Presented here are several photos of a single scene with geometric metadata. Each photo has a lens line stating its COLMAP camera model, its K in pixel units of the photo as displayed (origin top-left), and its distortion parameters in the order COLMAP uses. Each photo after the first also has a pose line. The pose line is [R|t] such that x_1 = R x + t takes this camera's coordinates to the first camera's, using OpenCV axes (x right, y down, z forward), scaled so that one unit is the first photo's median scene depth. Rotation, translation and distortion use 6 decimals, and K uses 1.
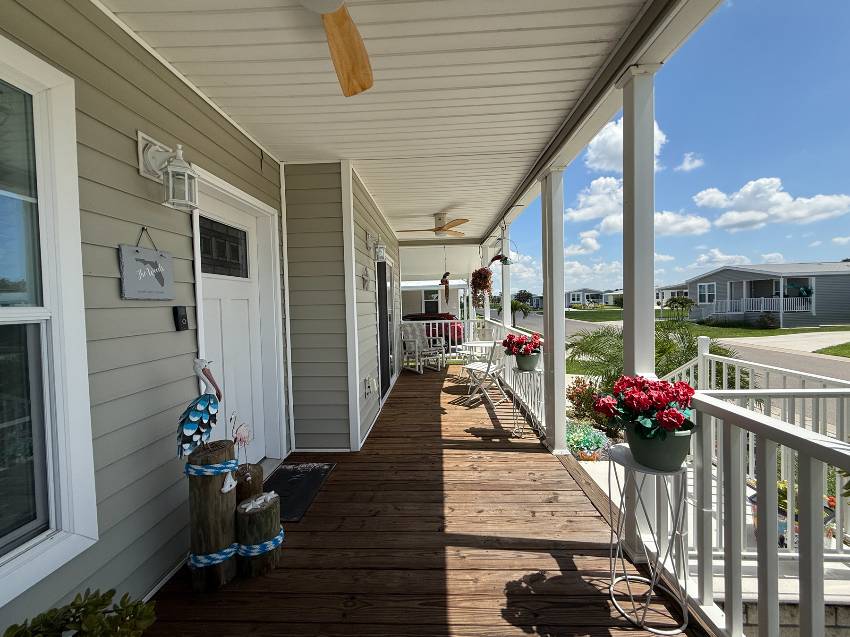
lens RADIAL K [[337.7, 0, 423.8], [0, 337.7, 313.9], [0, 0, 1]] dist [0.001619, 0.000229]
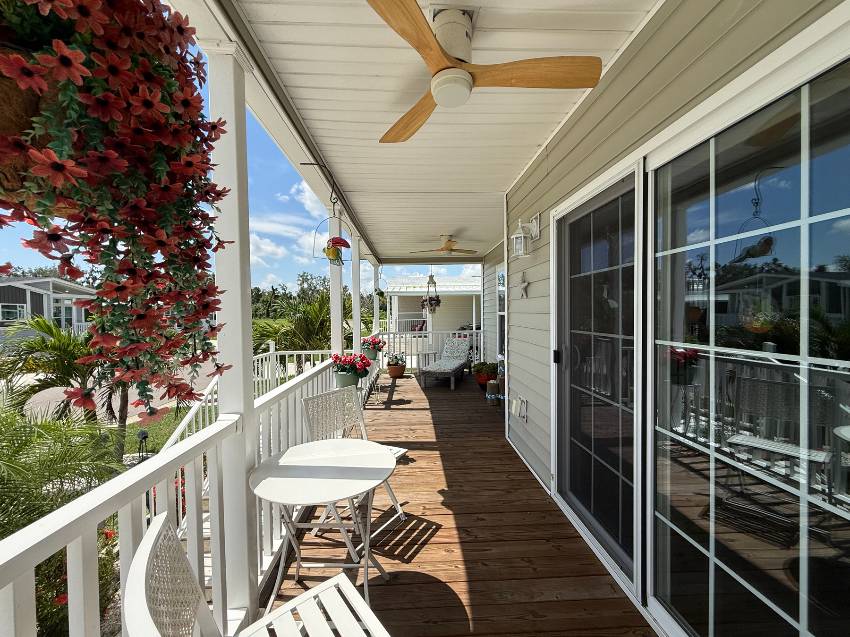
lens RADIAL K [[337.7, 0, 425.1], [0, 337.7, 318.5], [0, 0, 1]] dist [0.001619, 0.000229]
pose [[-0.995671, 0.031584, -0.087419, 0.196526], [0.027530, 0.998506, 0.047193, -0.083410], [0.088779, 0.044582, -0.995053, 2.286408]]
